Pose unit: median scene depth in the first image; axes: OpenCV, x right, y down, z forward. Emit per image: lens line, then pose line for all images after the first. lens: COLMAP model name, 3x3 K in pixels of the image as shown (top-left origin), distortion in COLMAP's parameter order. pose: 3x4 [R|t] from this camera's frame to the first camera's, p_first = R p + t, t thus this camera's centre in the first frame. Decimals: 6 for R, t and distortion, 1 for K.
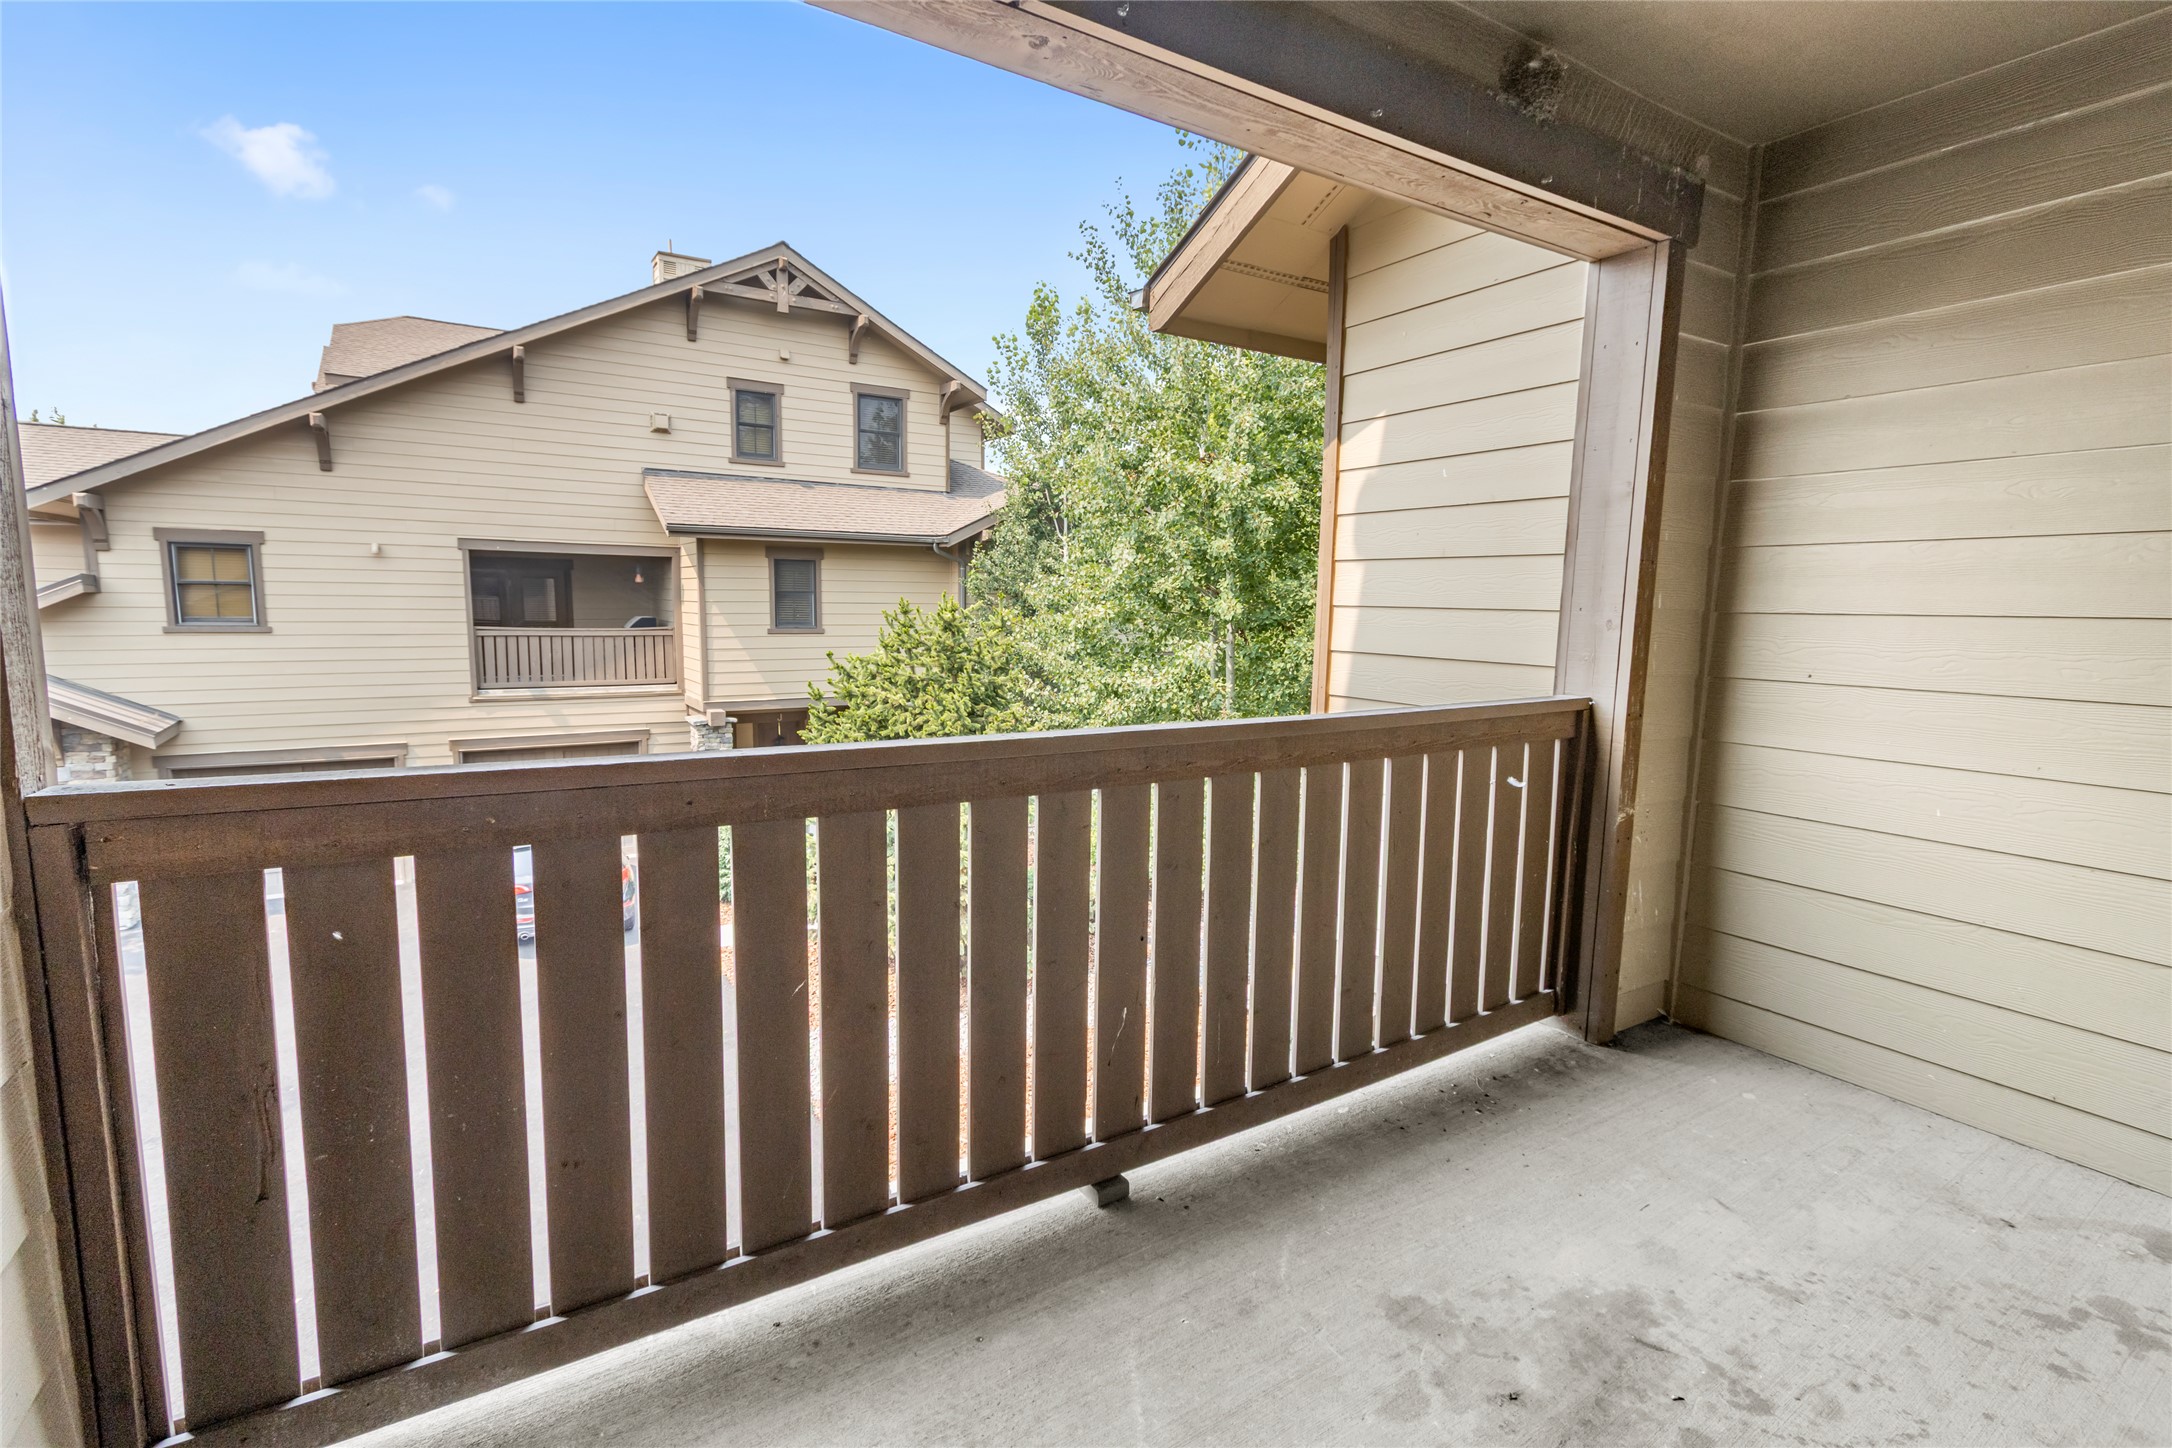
lens RADIAL K [[990.2, 0, 1086.5], [0, 990.2, 718.4], [0, 0, 1]] dist [0.011998, -0.006418]
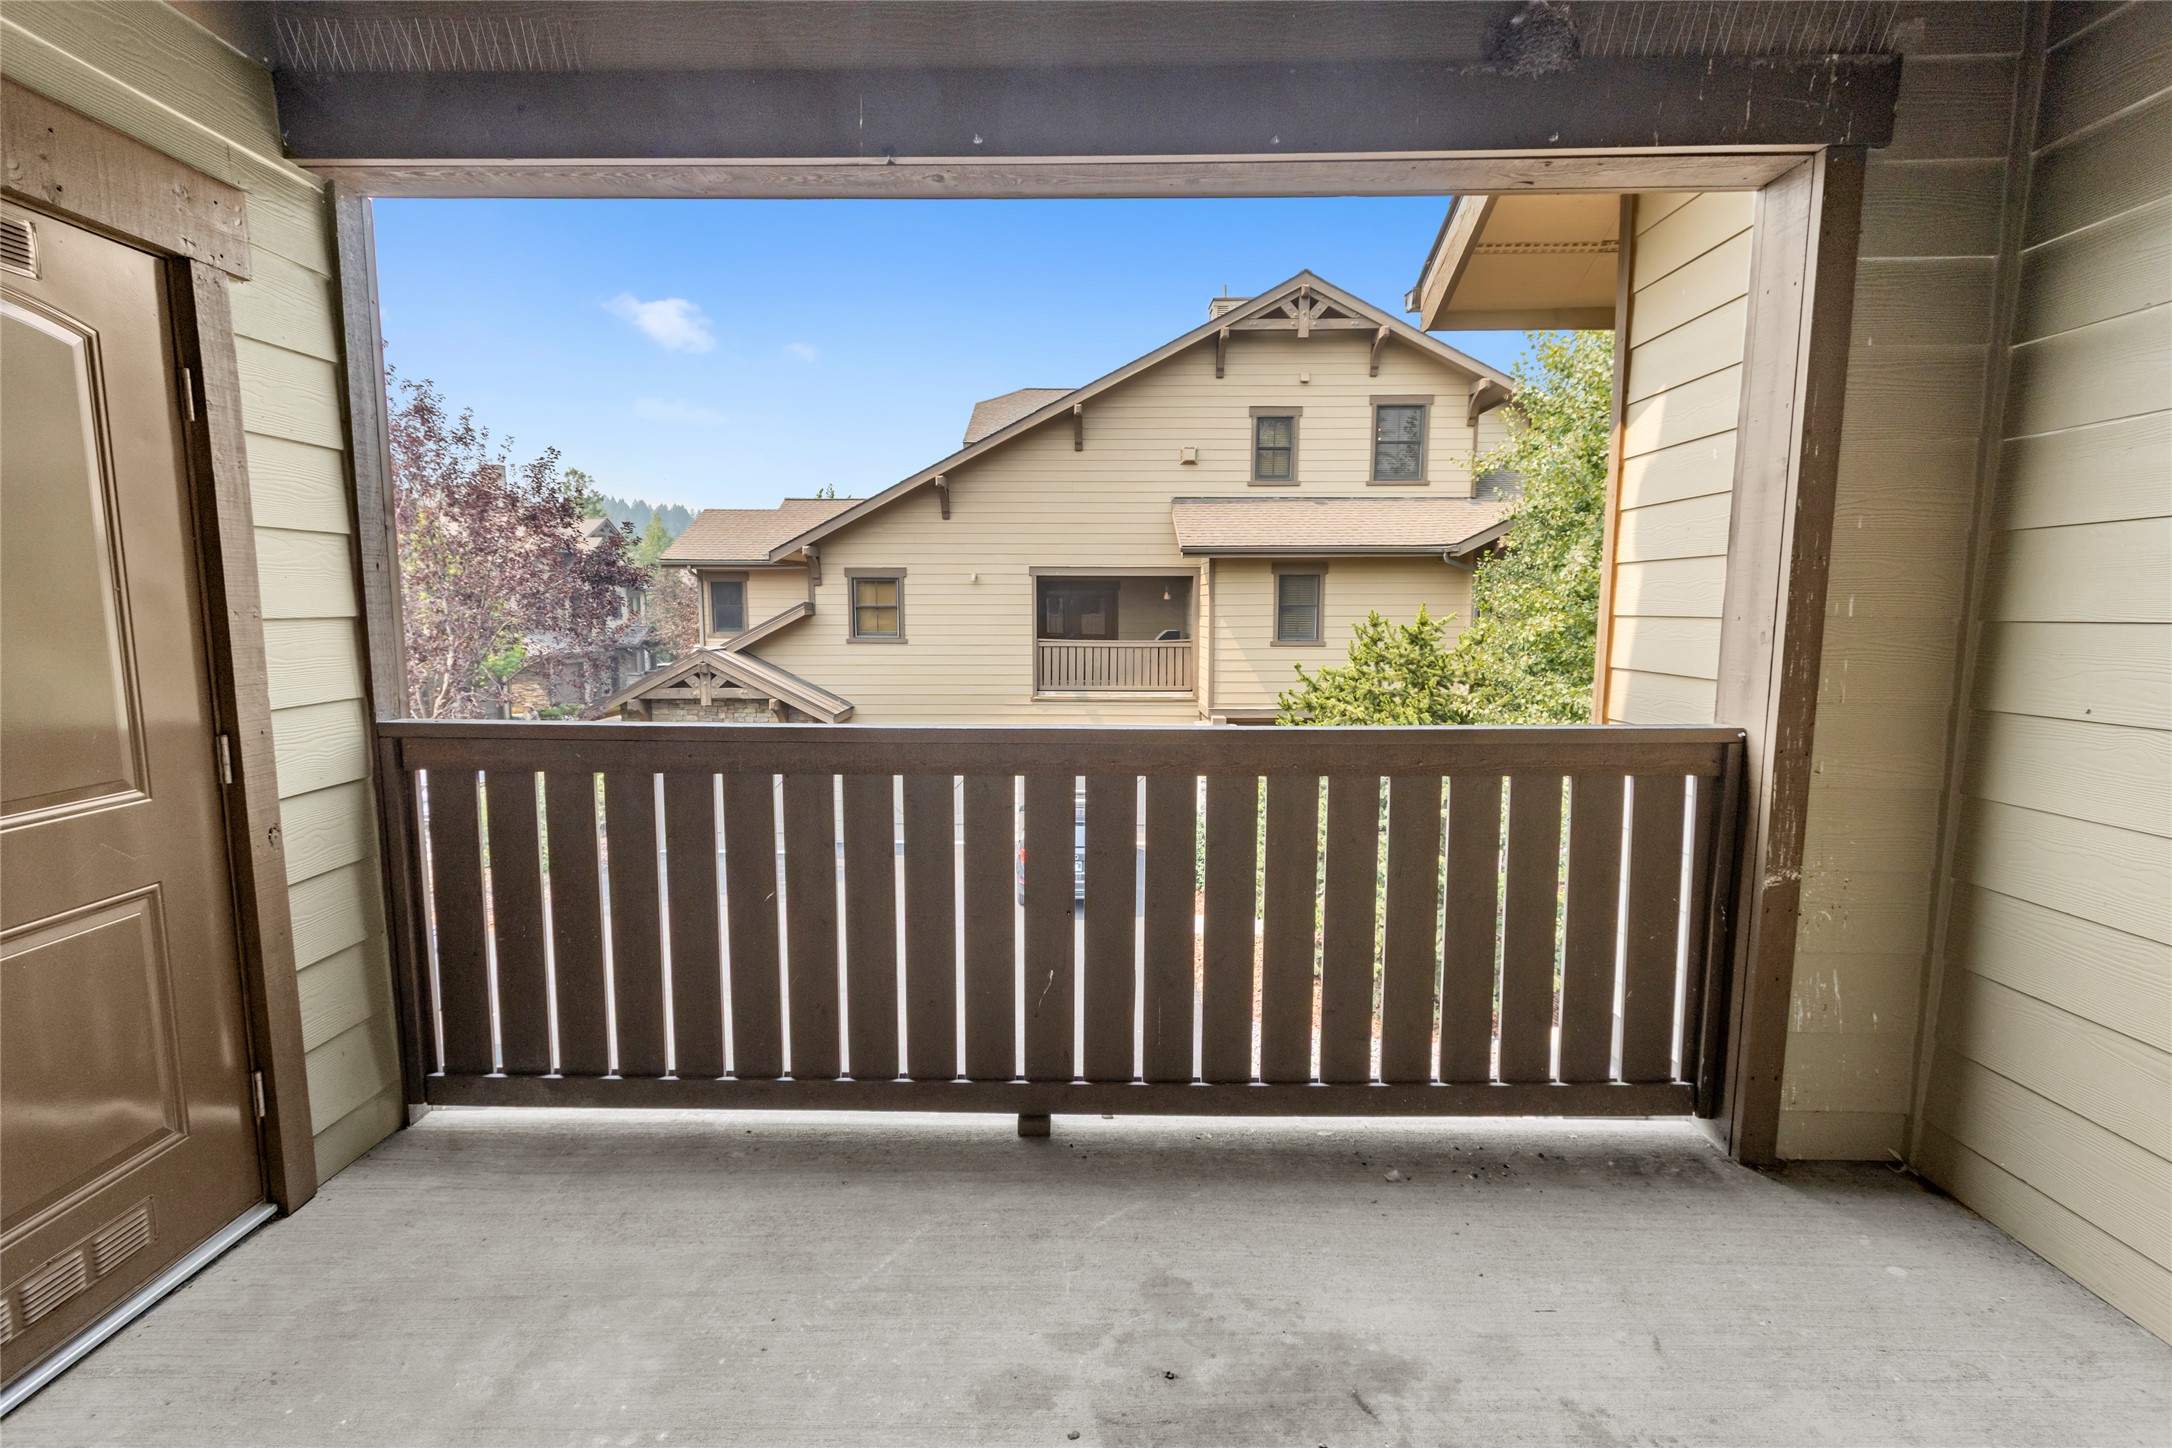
lens RADIAL K [[990.2, 0, 1068.0], [0, 990.2, 718.1], [0, 0, 1]] dist [0.011998, -0.006418]
pose [[0.839147, 0.044819, -0.542055, 0.315853], [-0.051883, 0.998651, 0.002254, -0.001514], [0.541424, 0.026232, 0.840340, 0.017289]]
